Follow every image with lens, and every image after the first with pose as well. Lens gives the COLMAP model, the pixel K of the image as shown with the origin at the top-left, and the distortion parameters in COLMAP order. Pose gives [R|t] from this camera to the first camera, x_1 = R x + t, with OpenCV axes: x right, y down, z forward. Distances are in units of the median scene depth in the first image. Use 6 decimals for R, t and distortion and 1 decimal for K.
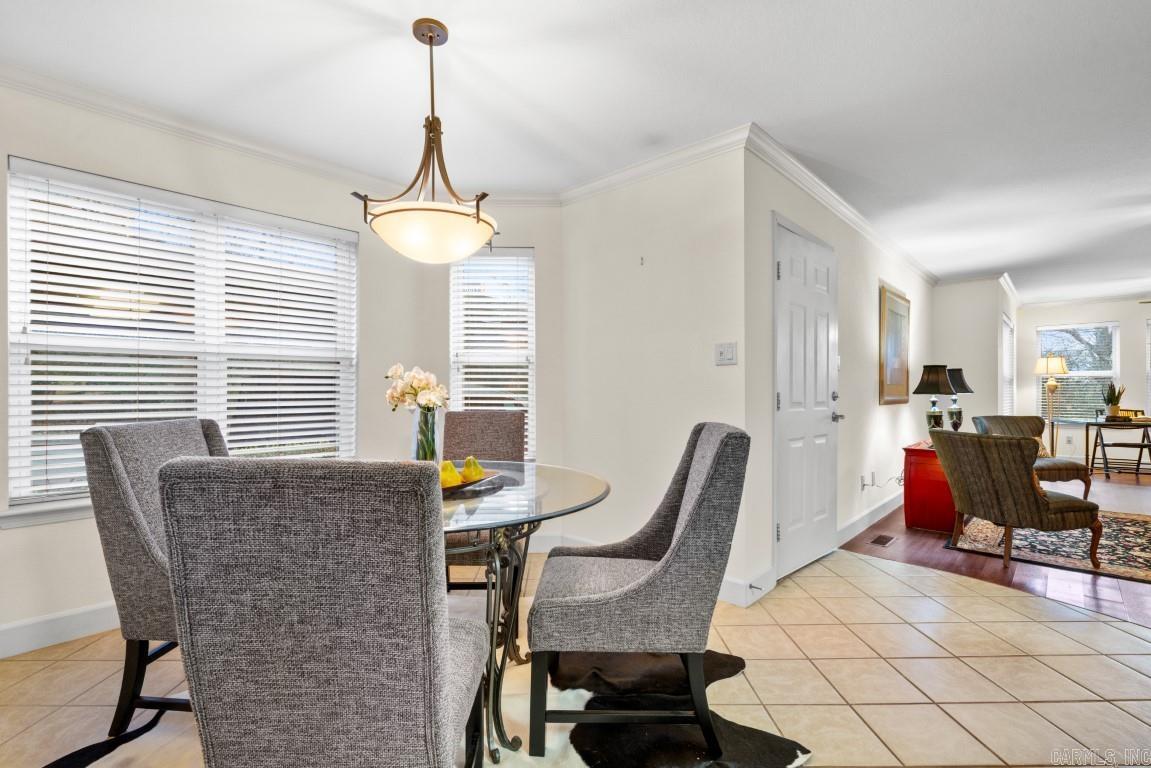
lens RADIAL K [[523.7, 0, 572.2], [0, 523.7, 387.8], [0, 0, 1]] dist [0.000727, 0.000661]
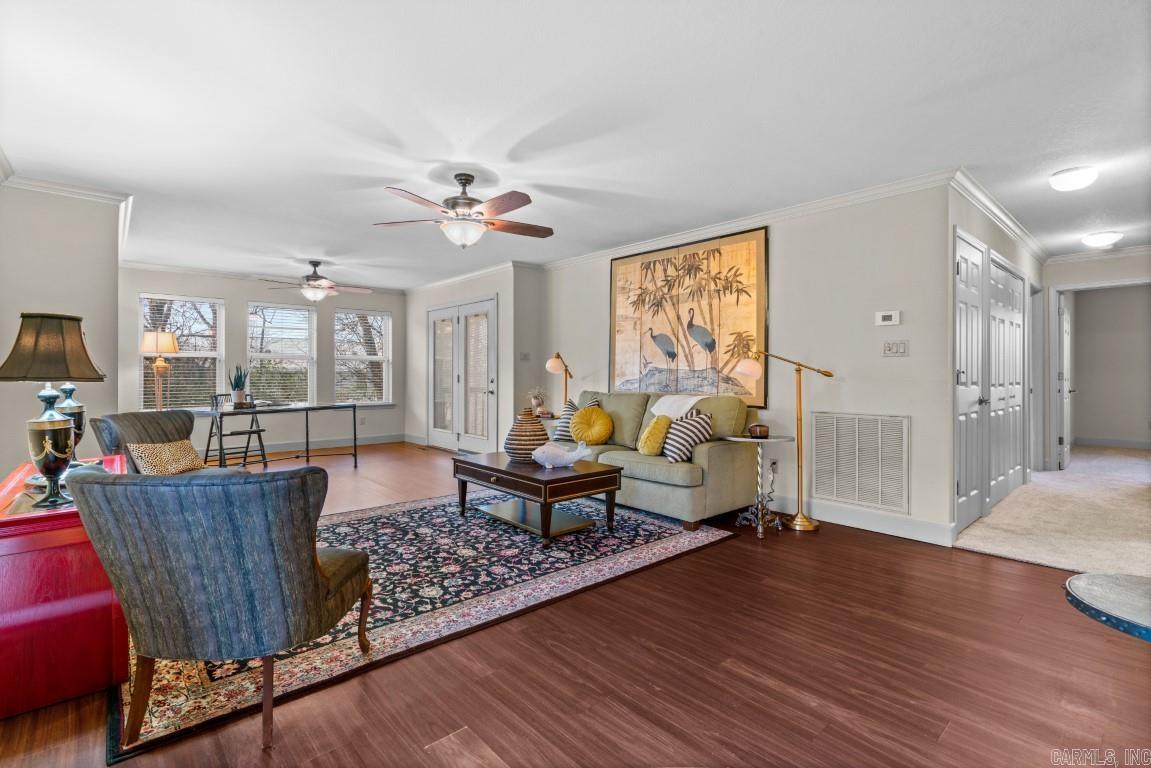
lens RADIAL K [[525.8, 0, 568.4], [0, 525.8, 375.3], [0, 0, 1]] dist [-0.002083, 0.000845]
pose [[0.091242, -0.003142, 0.995824, 0.380715], [-0.005254, 0.999980, 0.003636, 0.003932], [-0.995815, -0.005563, 0.091223, 0.685236]]
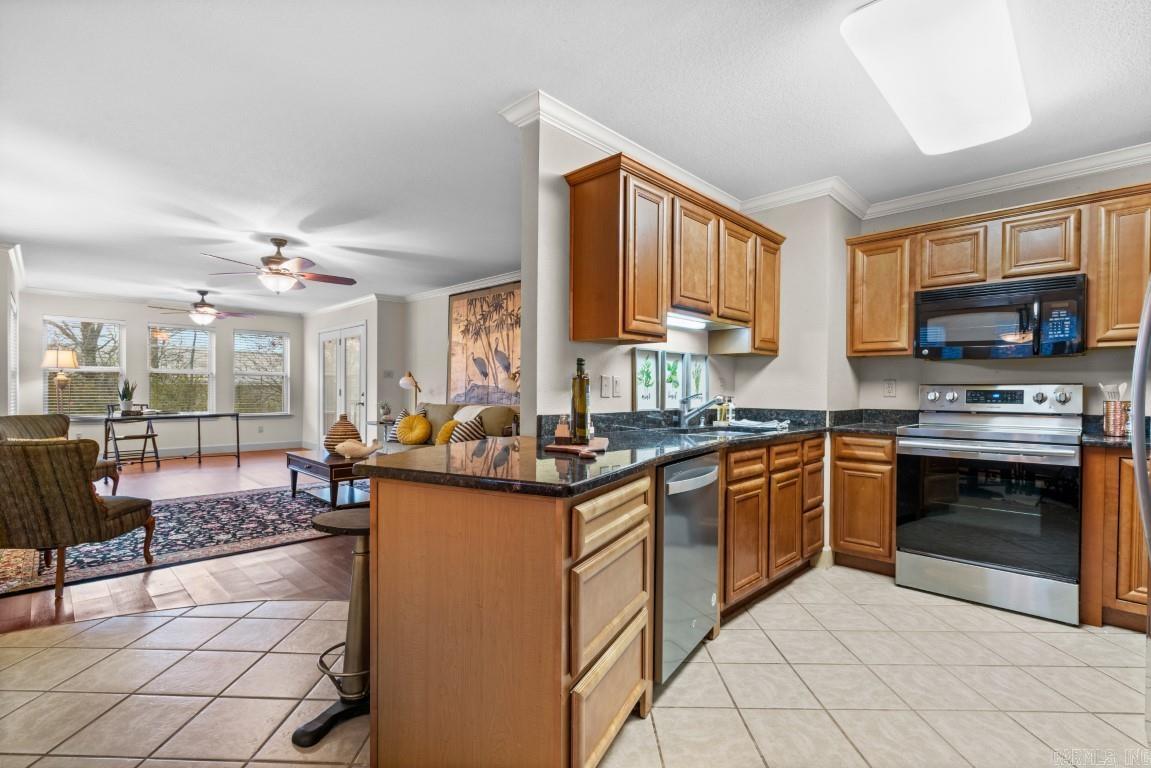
lens RADIAL K [[524.1, 0, 566.7], [0, 524.1, 396.8], [0, 0, 1]] dist [0.000070, 0.000655]
pose [[0.029775, -0.013313, 0.999468, 0.025292], [-0.012662, 0.999826, 0.013695, 0.001693], [-0.999476, -0.013063, 0.029602, 0.173970]]
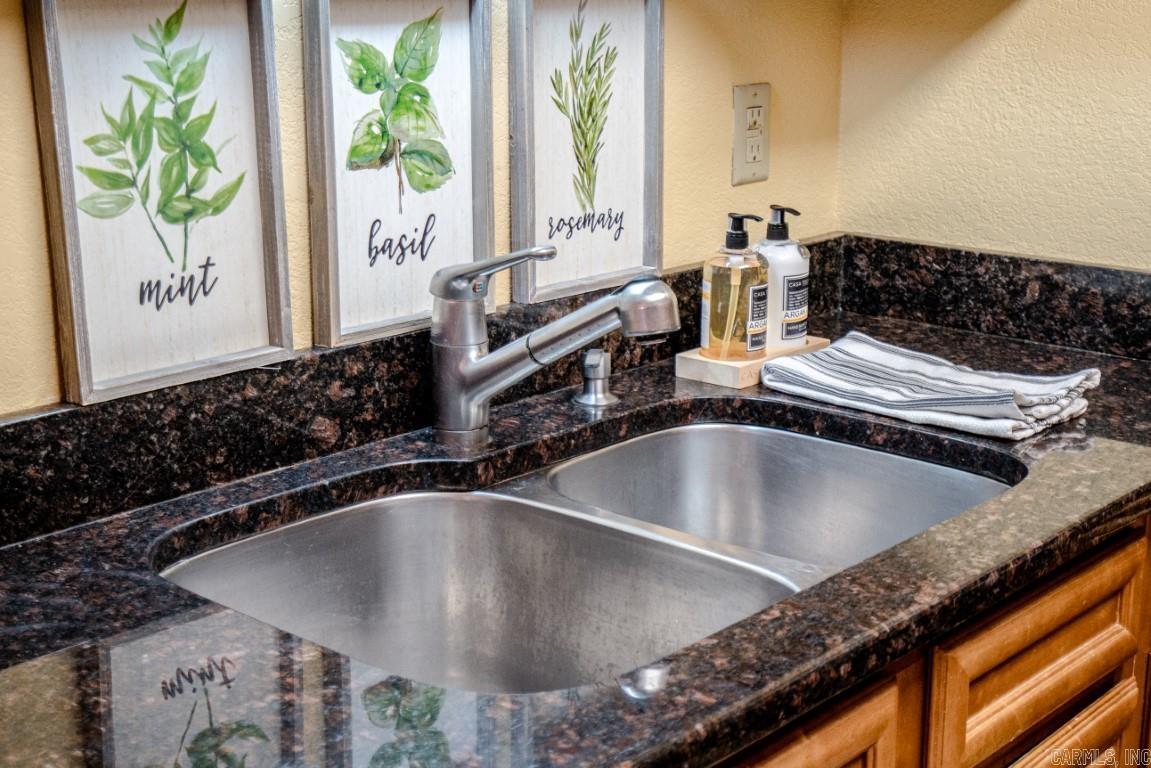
lens RADIAL K [[1718.0, 0, 614.2], [0, 1718.0, 385.7], [0, 0, 1]] dist [0.032047, 0.014439]
pose [[-0.057754, -0.247901, 0.967062, 0.471328], [-0.009747, 0.968773, 0.247757, -0.075275], [-0.998283, 0.004883, -0.058367, -0.022310]]
